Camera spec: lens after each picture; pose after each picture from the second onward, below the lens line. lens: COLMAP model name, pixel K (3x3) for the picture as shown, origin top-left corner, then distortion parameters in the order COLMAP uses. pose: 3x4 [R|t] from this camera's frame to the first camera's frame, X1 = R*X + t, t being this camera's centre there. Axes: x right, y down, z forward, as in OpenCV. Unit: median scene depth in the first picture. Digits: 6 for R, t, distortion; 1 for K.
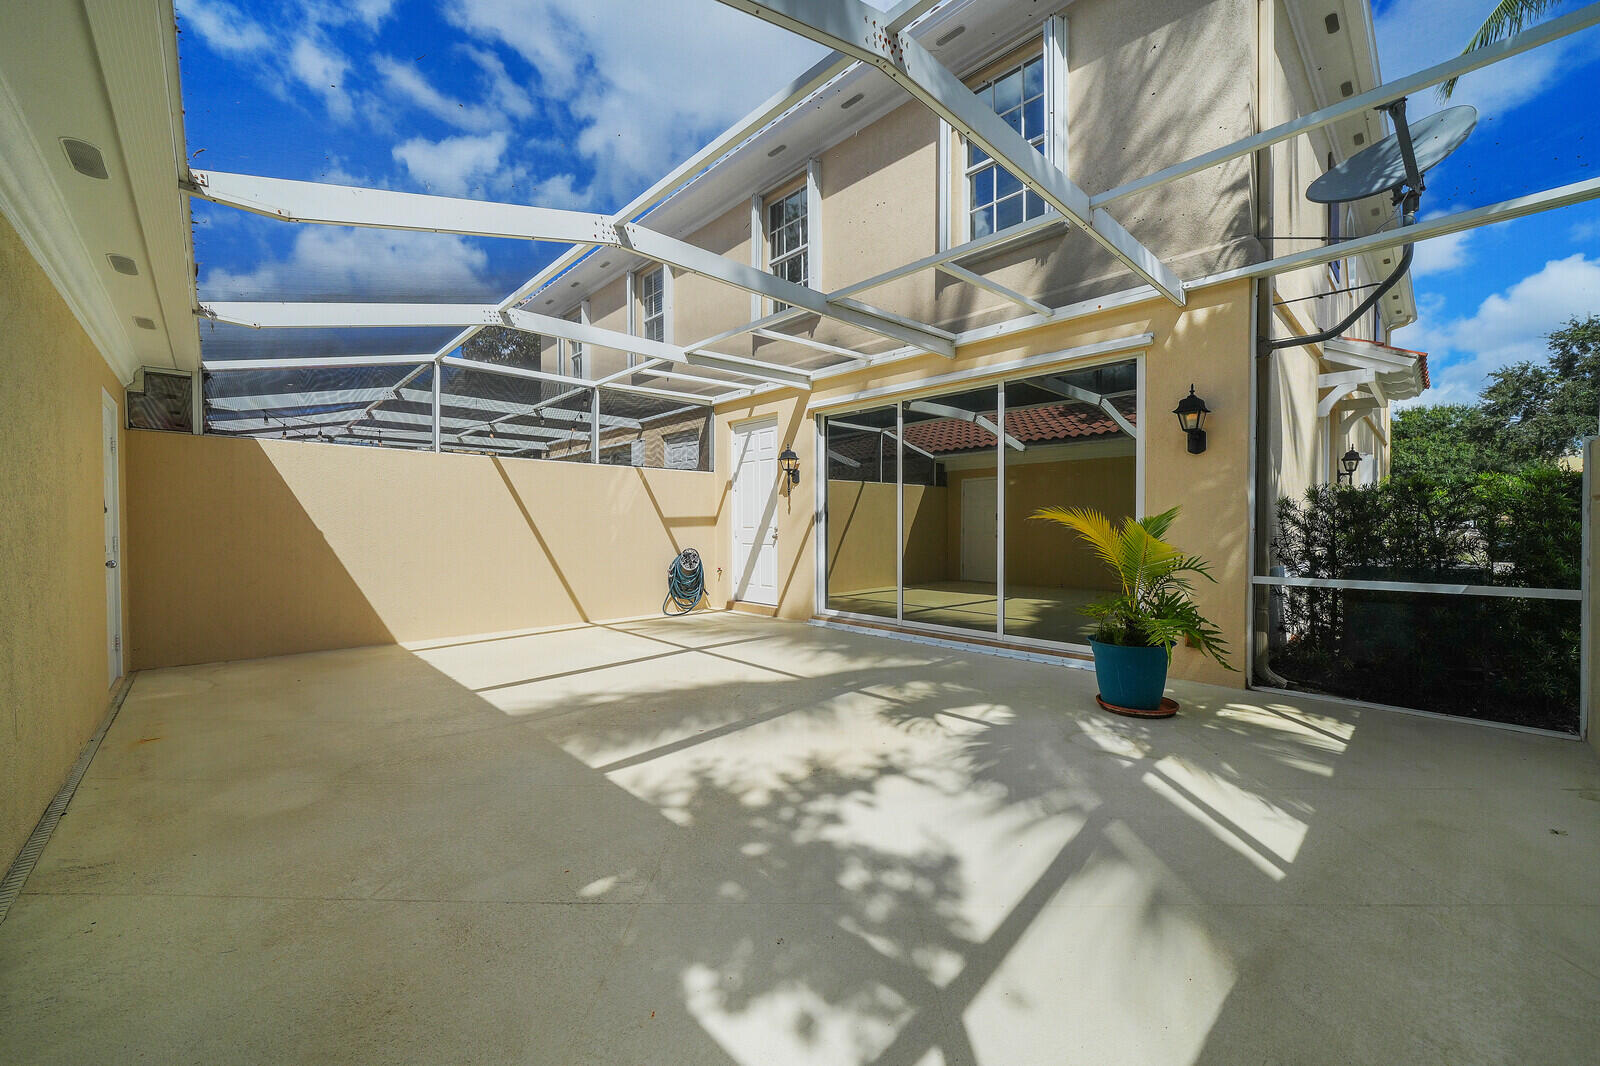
lens RADIAL K [[592.2, 0, 798.4], [0, 592.2, 537.7], [0, 0, 1]] dist [-0.016368, 0.002511]
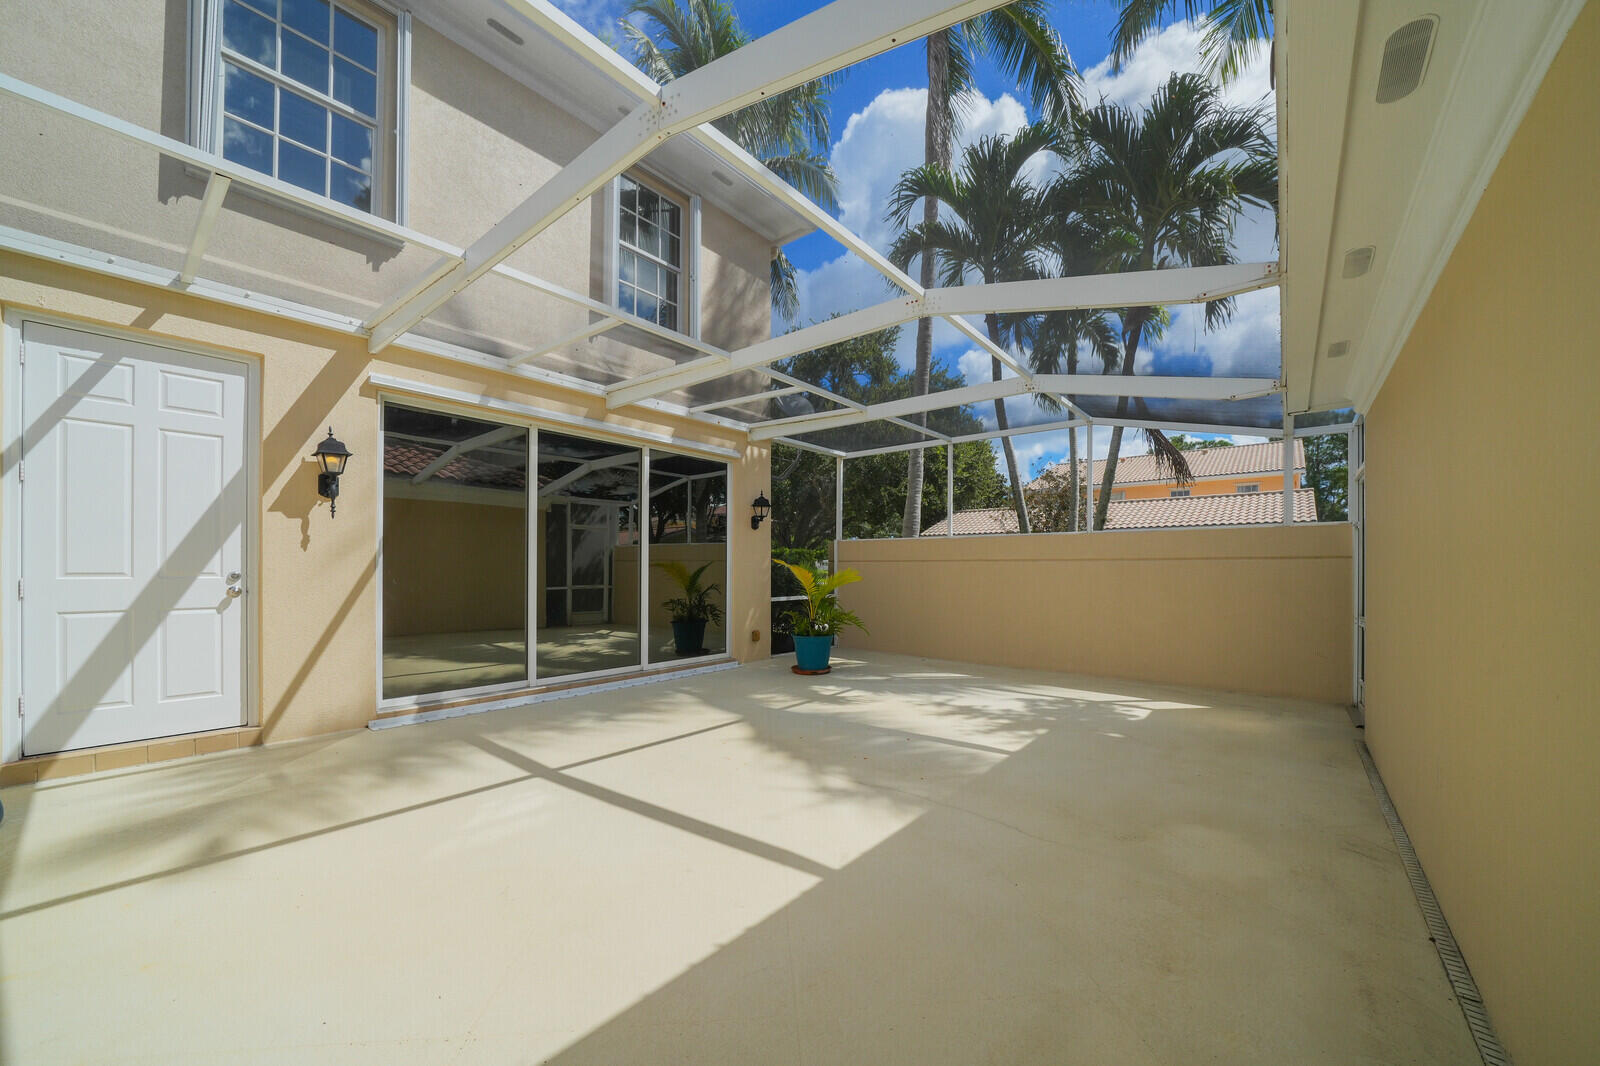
lens RADIAL K [[592.2, 0, 787.3], [0, 592.2, 561.6], [0, 0, 1]] dist [-0.016368, 0.002511]
pose [[-0.087500, 0.009029, 0.996124, -1.605312], [0.013939, 0.999872, -0.007839, -0.047372], [-0.996067, 0.013199, -0.087615, 1.575594]]
